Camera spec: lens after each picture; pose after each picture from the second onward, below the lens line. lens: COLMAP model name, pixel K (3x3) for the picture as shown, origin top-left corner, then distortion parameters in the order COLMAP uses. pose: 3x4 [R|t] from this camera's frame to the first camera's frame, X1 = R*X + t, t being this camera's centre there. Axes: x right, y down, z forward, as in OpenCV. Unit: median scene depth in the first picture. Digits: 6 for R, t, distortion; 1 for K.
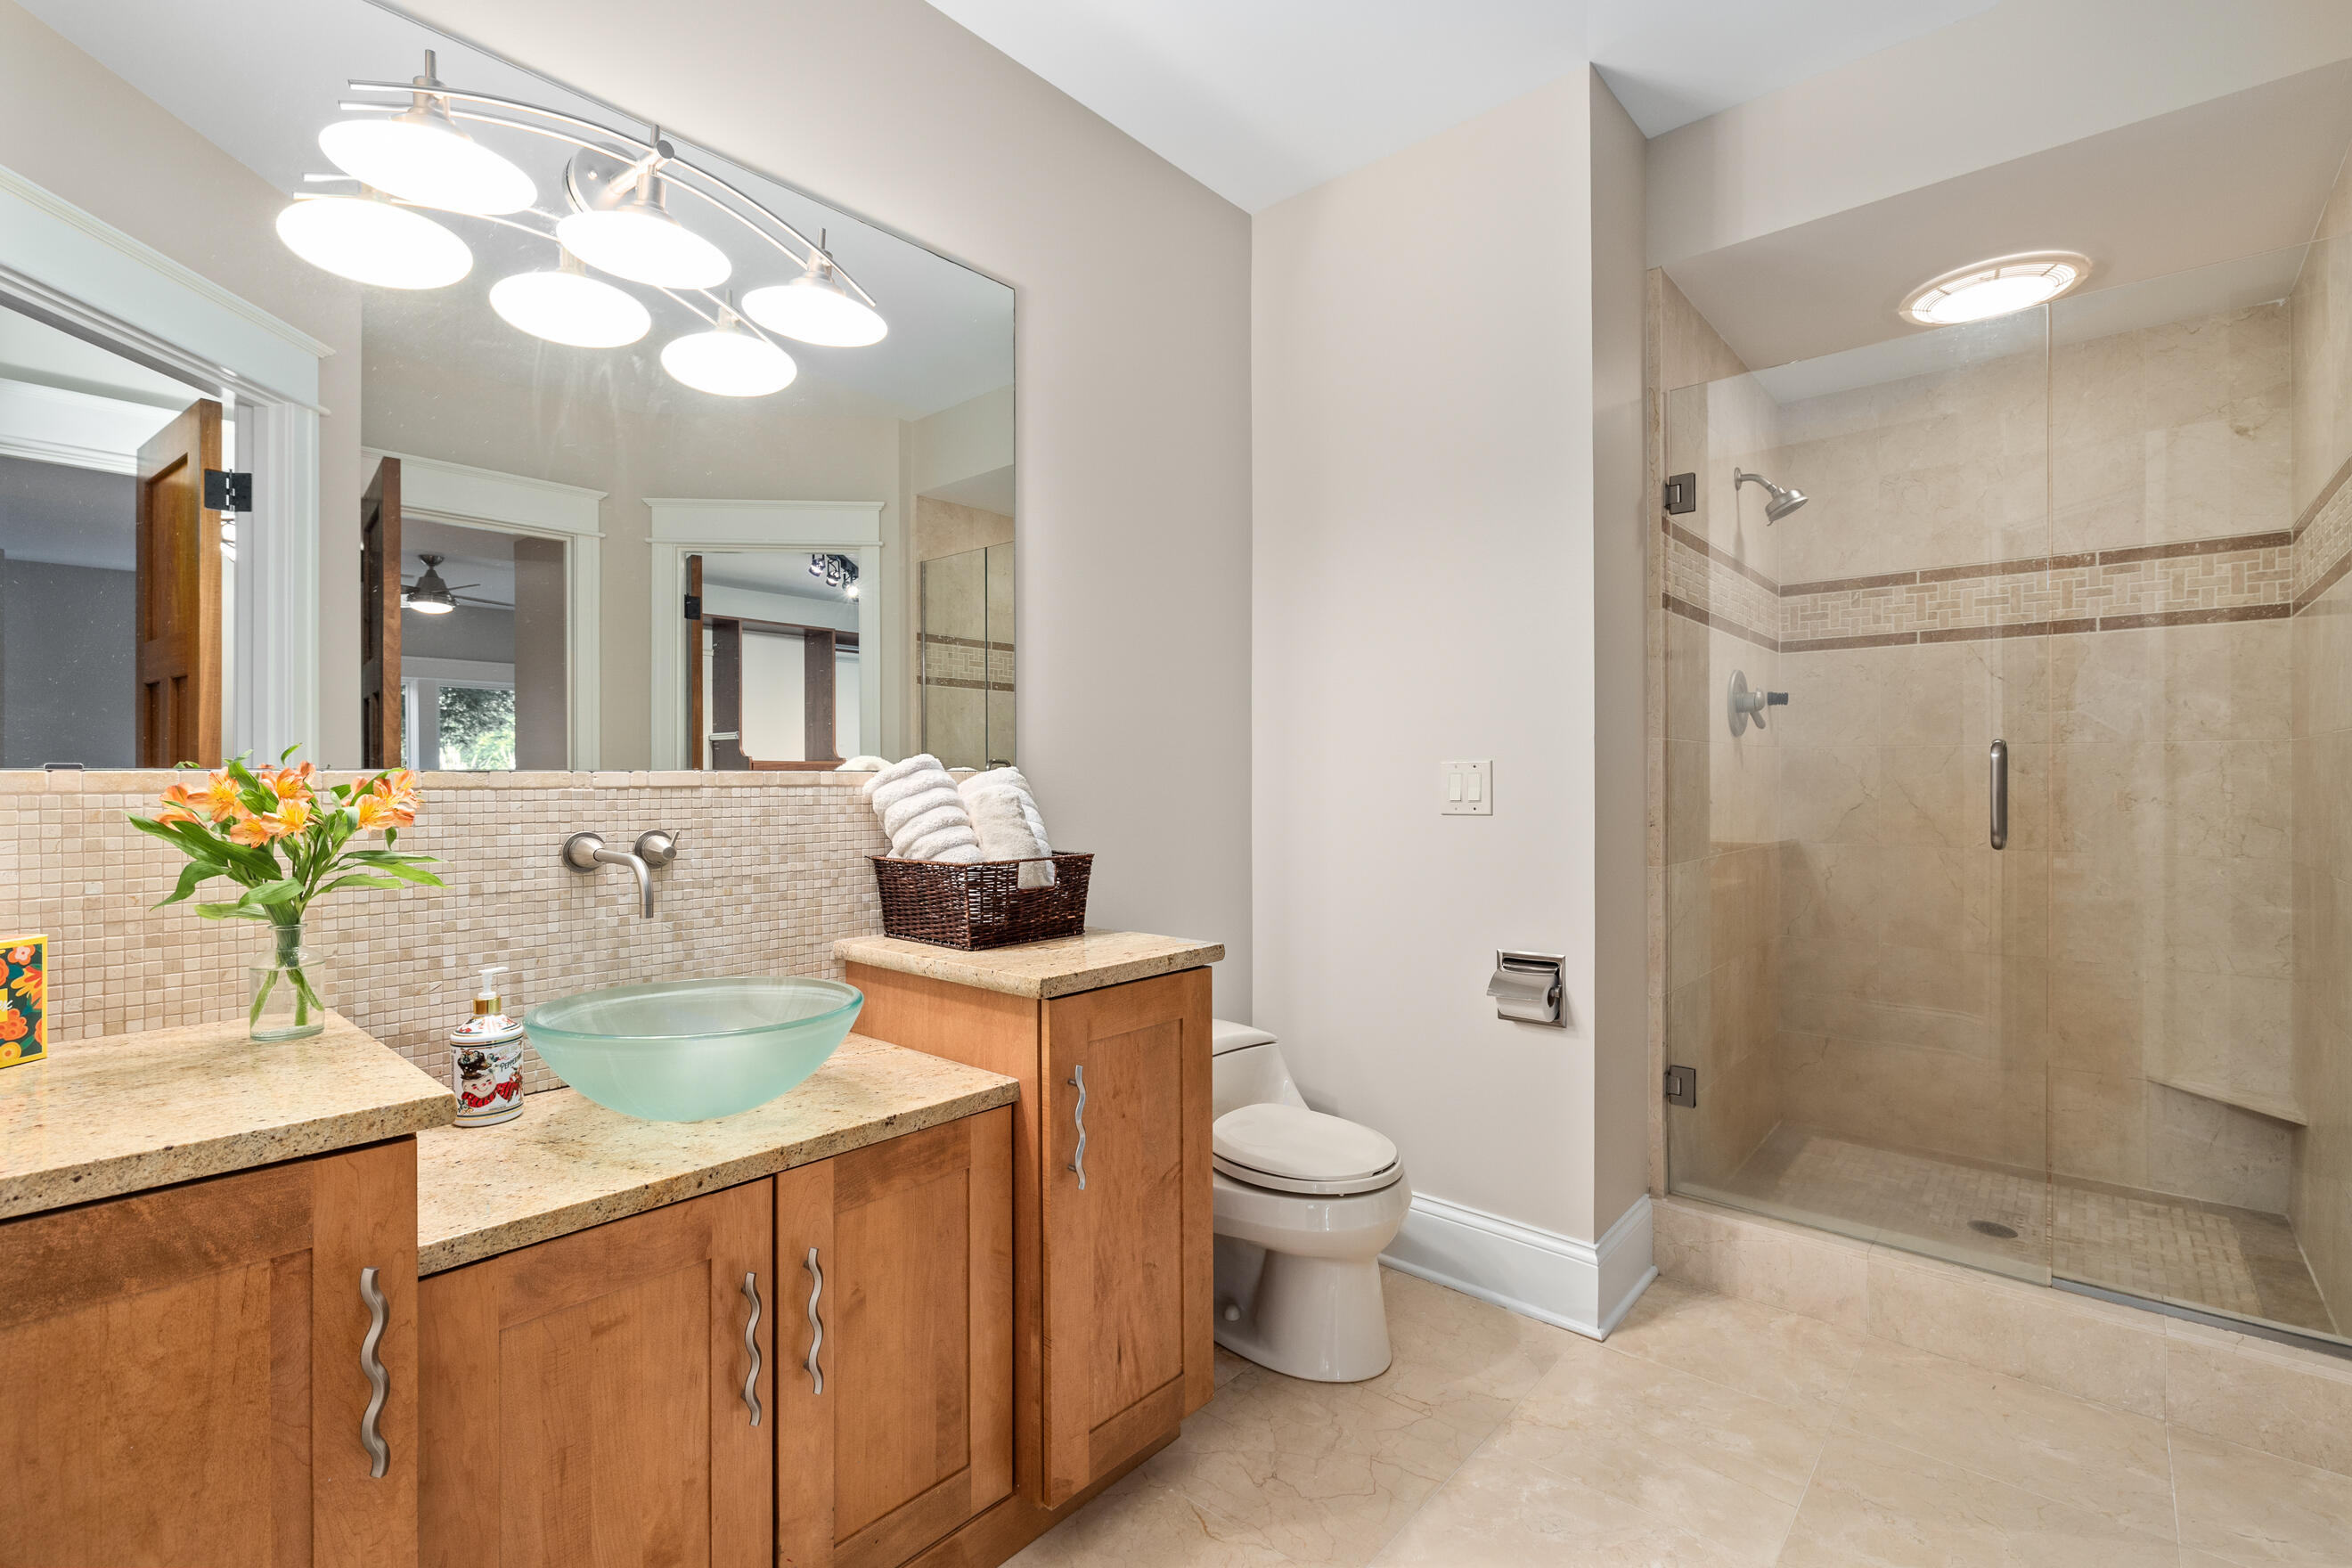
lens RADIAL K [[1058.4, 0, 1176.8], [0, 1058.4, 778.9], [0, 0, 1]] dist [-0.000385, -0.000095]
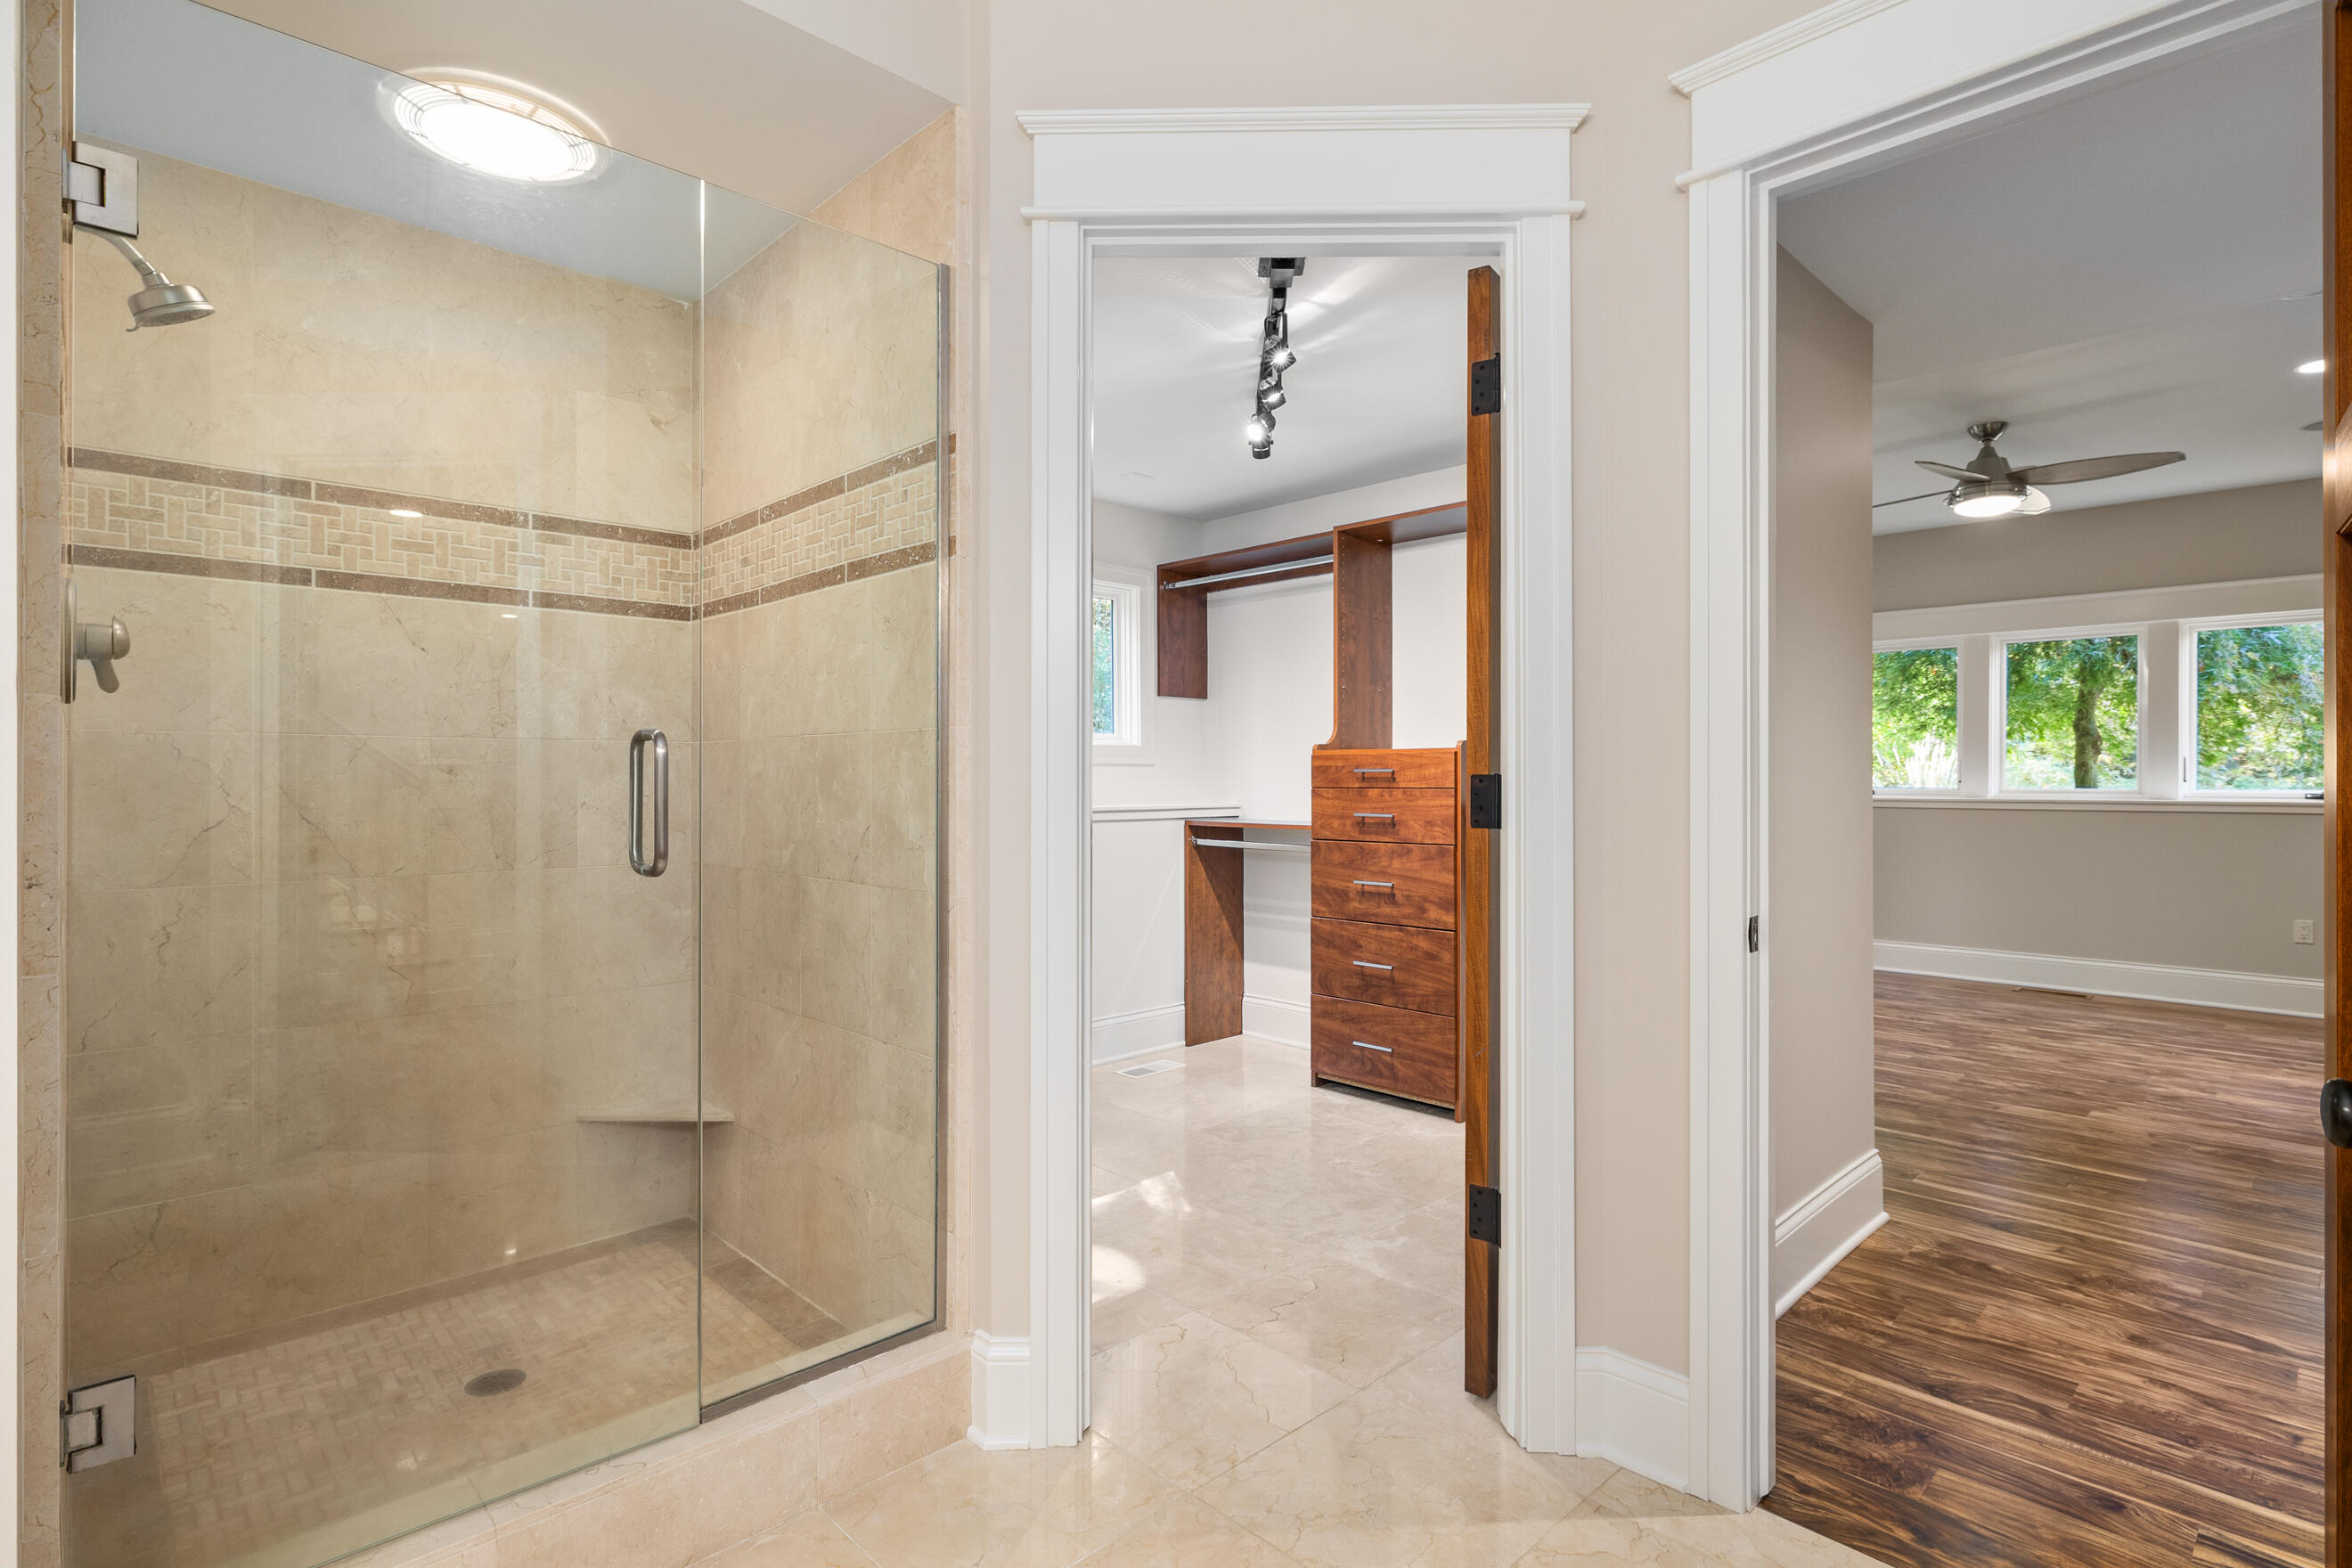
lens RADIAL K [[1152.2, 0, 1177.1], [0, 1152.2, 778.0], [0, 0, 1]] dist [-0.000398, 0.000105]
pose [[0.080754, 0.001450, 0.996733, -0.004311], [0.002021, 0.999997, -0.001618, -0.000451], [-0.996732, 0.002145, 0.080751, 0.415003]]
